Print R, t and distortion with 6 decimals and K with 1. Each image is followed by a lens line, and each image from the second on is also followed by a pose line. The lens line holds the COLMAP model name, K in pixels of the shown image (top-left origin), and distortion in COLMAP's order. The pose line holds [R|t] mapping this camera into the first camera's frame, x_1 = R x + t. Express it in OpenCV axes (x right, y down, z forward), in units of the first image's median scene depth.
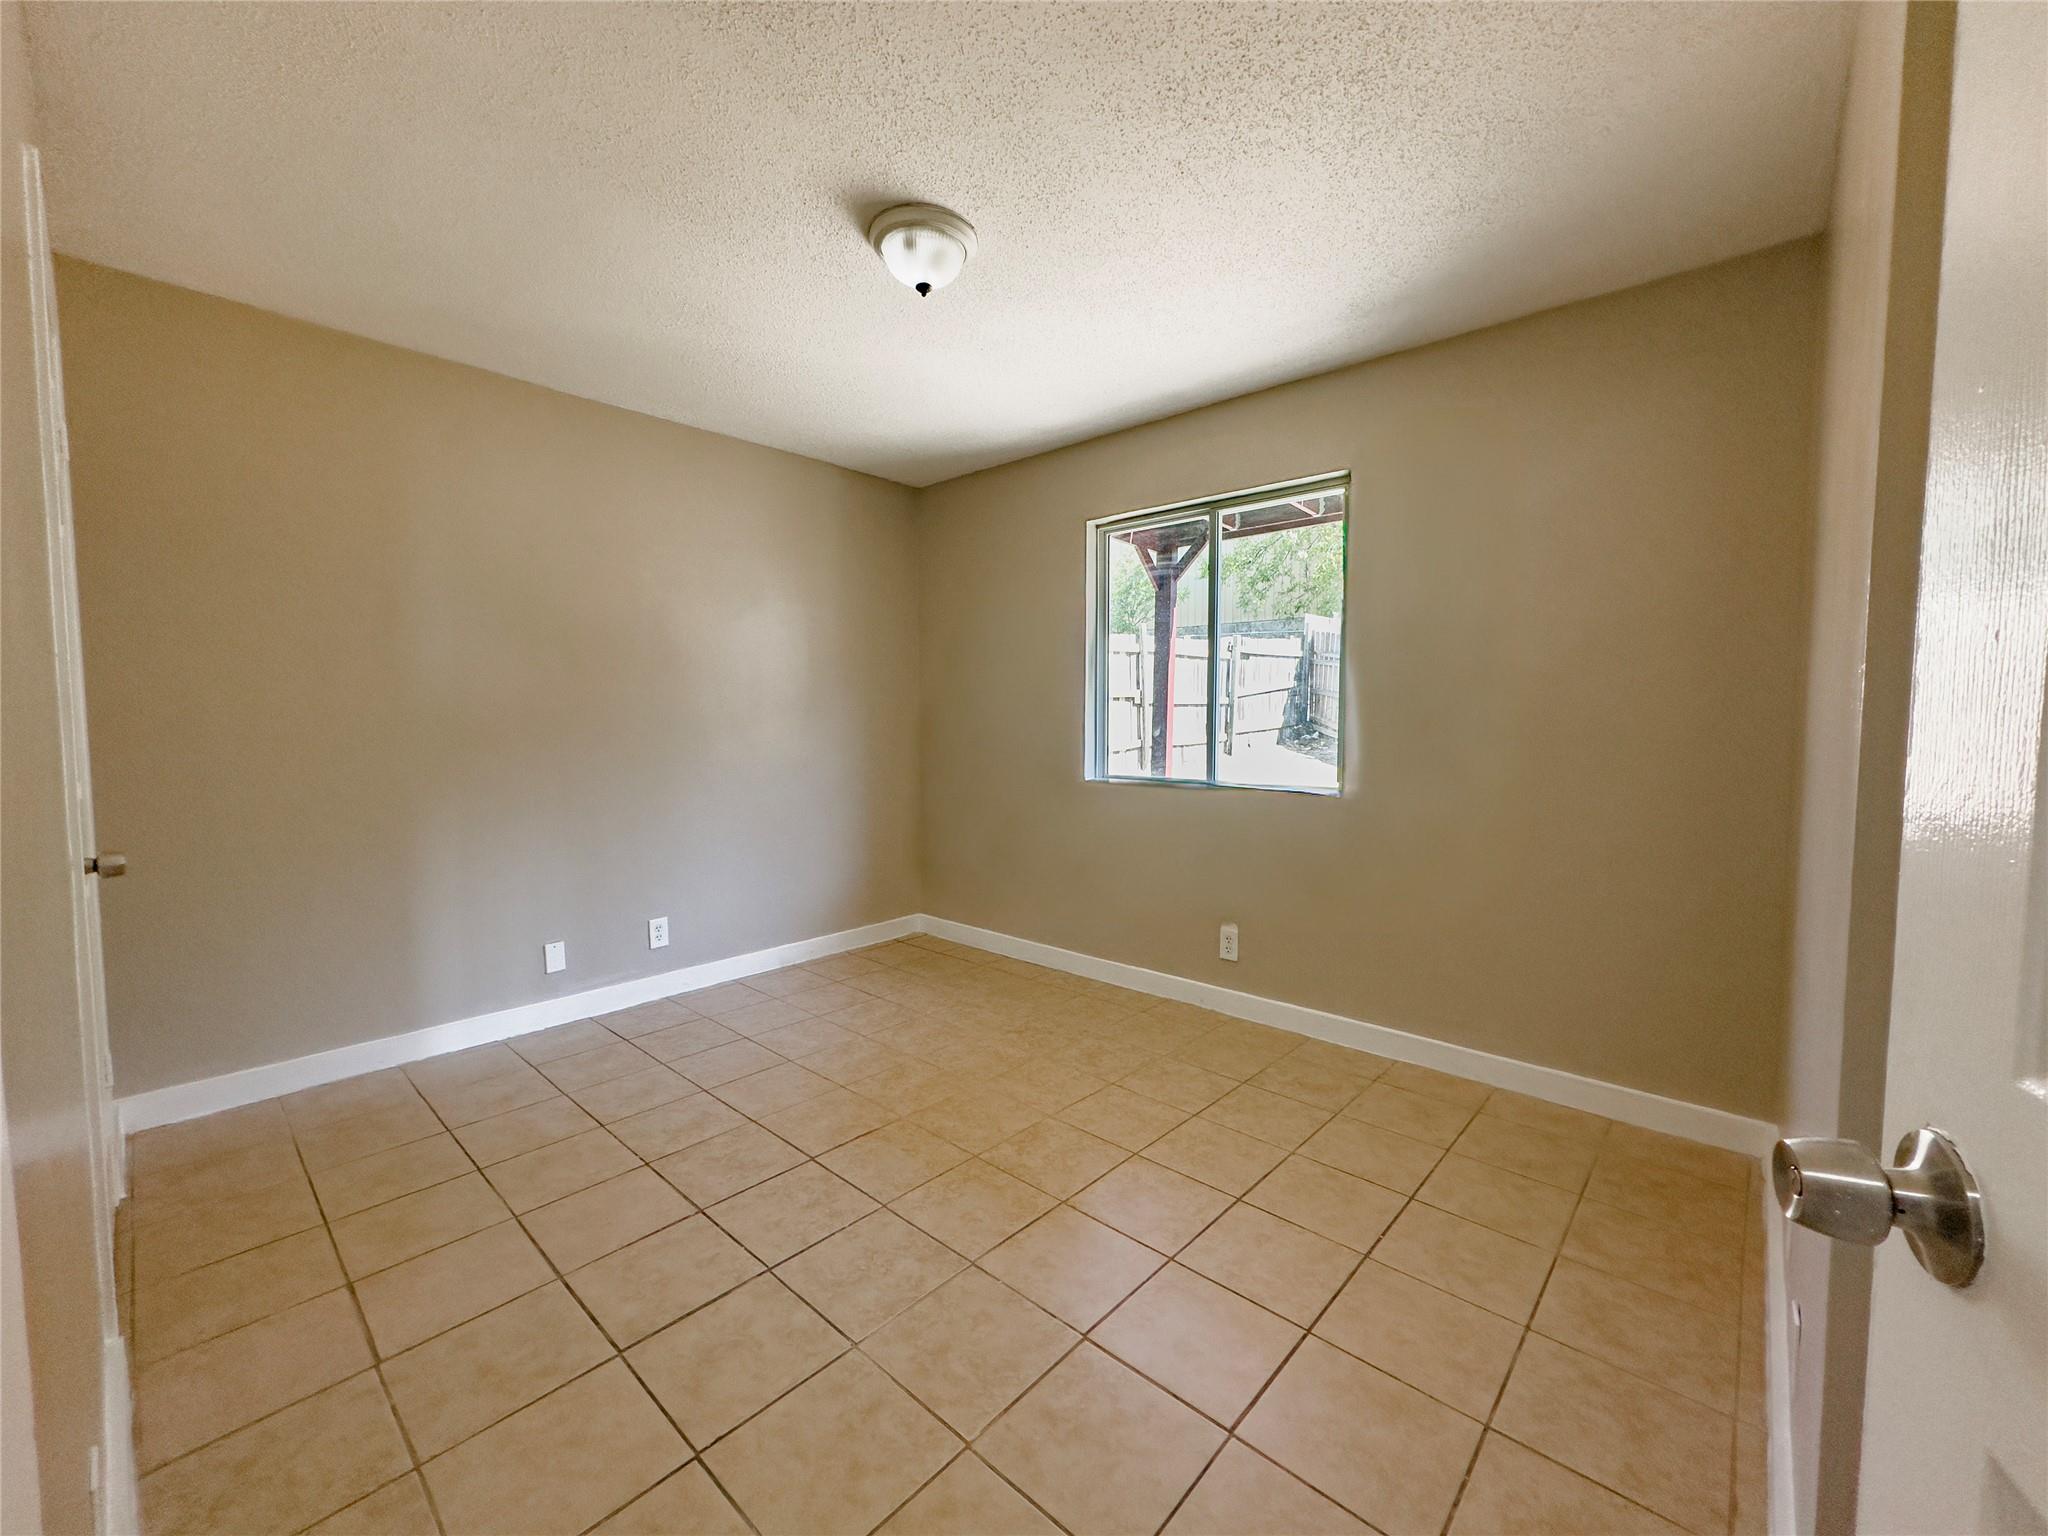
lens RADIAL K [[819.0, 0, 1026.6], [0, 819.0, 766.3], [0, 0, 1]] dist [0.000853, 0.000148]
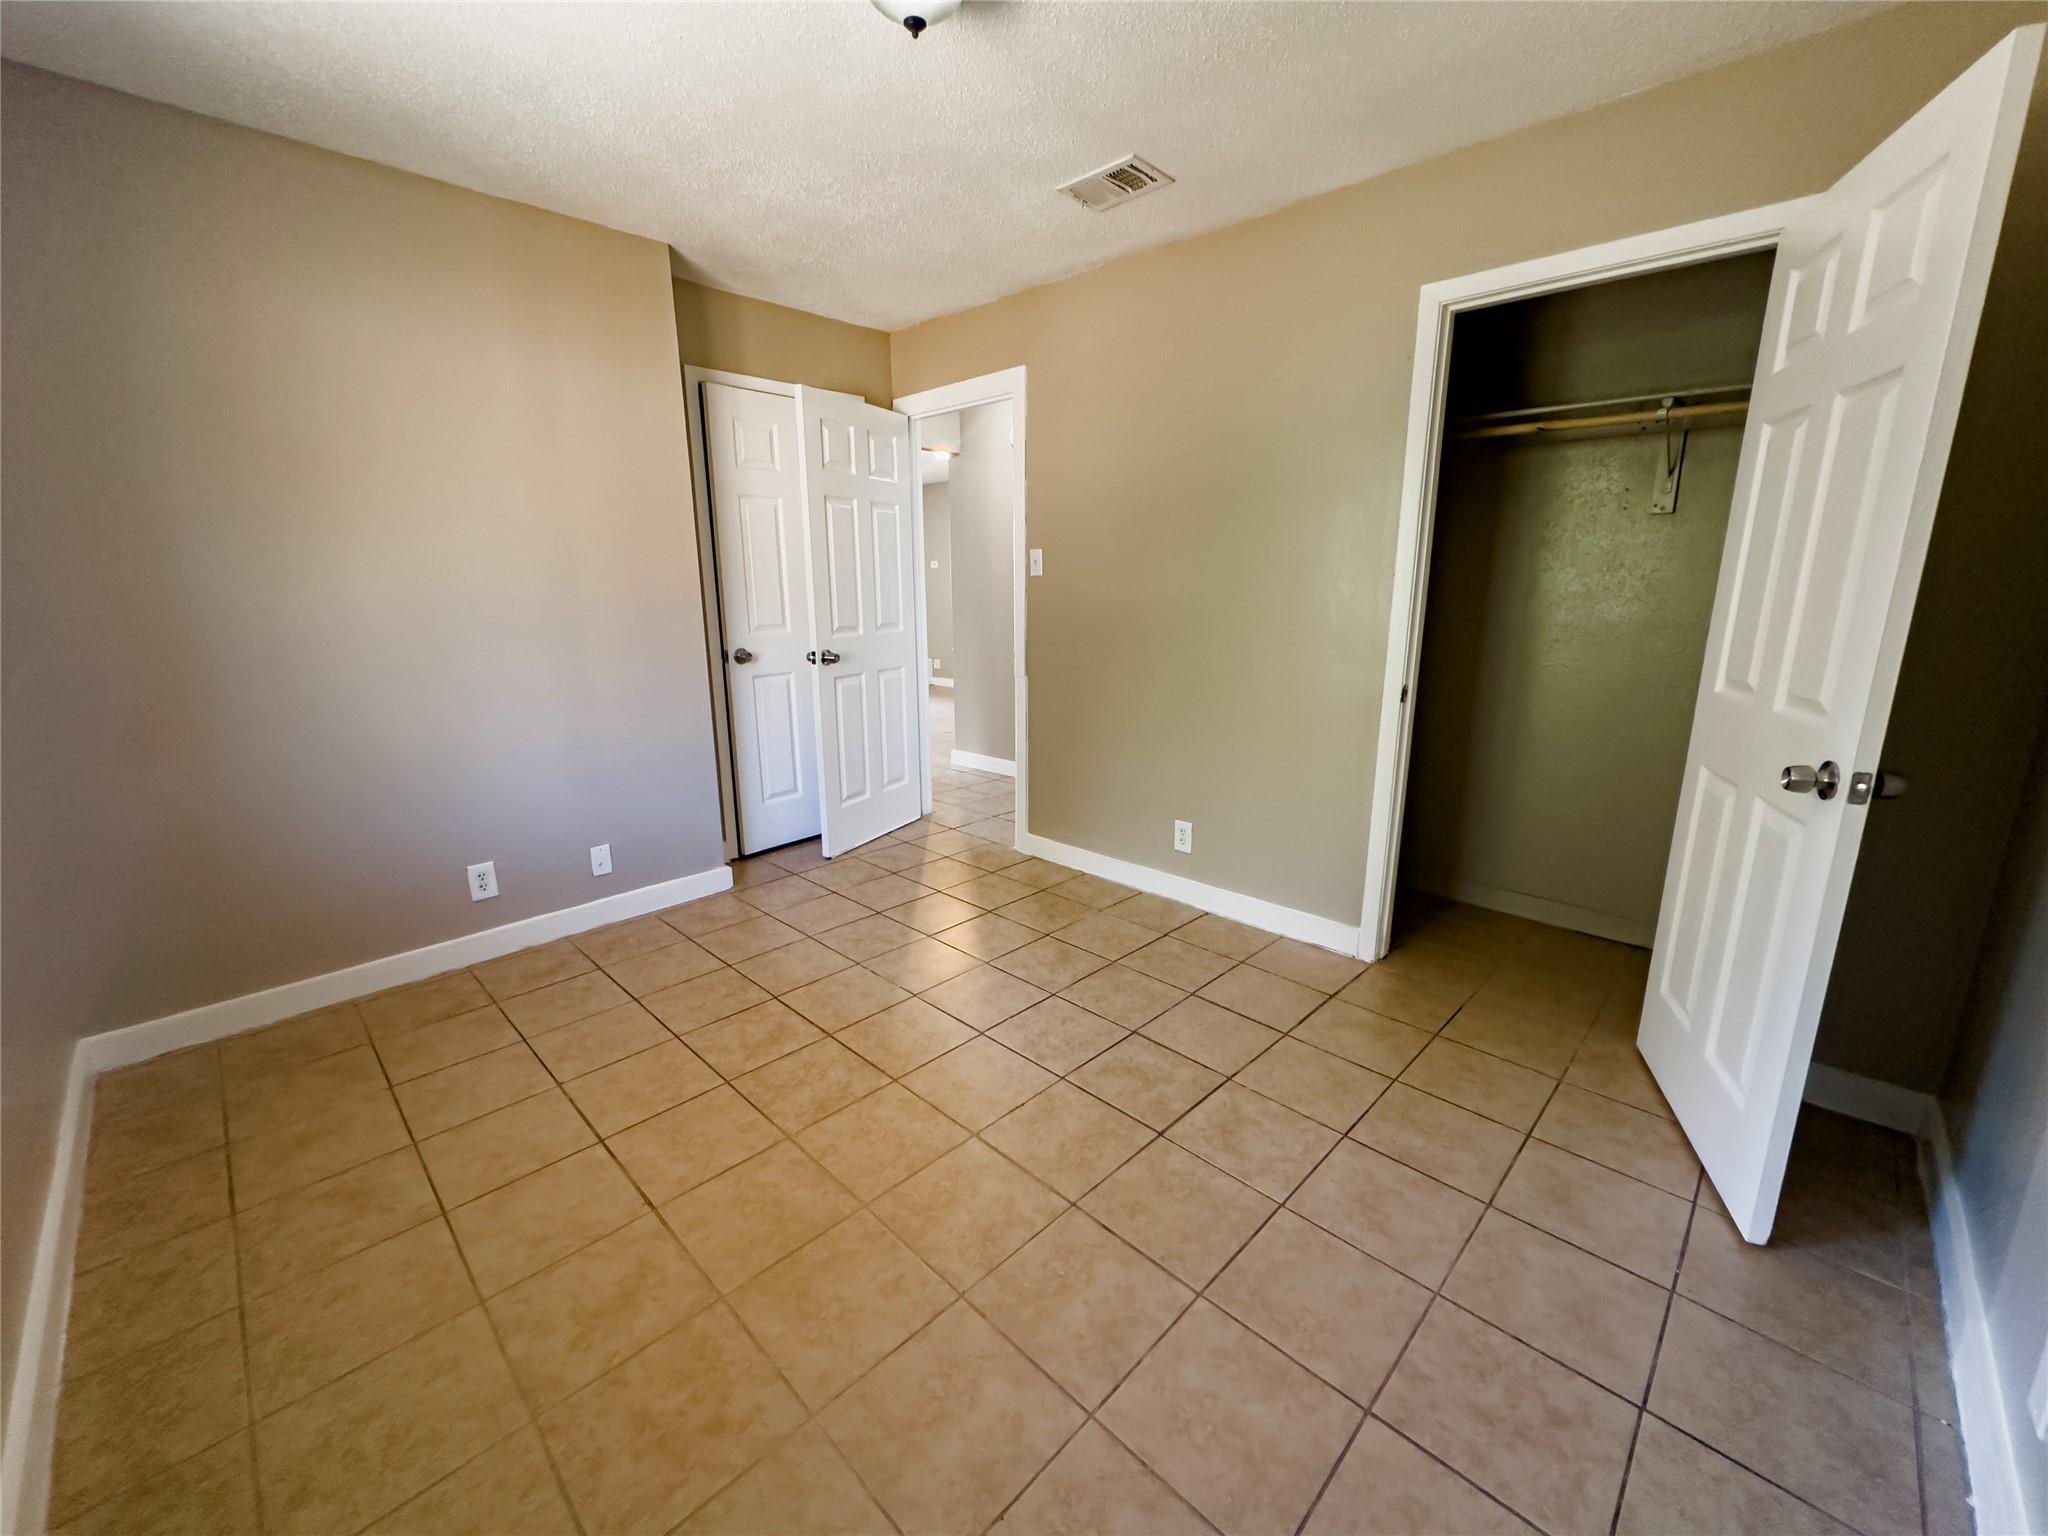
lens RADIAL K [[819.0, 0, 1025.2], [0, 819.0, 766.7], [0, 0, 1]] dist [0.000853, 0.000148]
pose [[-0.999440, -0.008112, 0.032468, -0.225295], [0.001106, 0.961644, 0.274298, -0.133848], [-0.033448, 0.274180, -0.961097, 1.682988]]
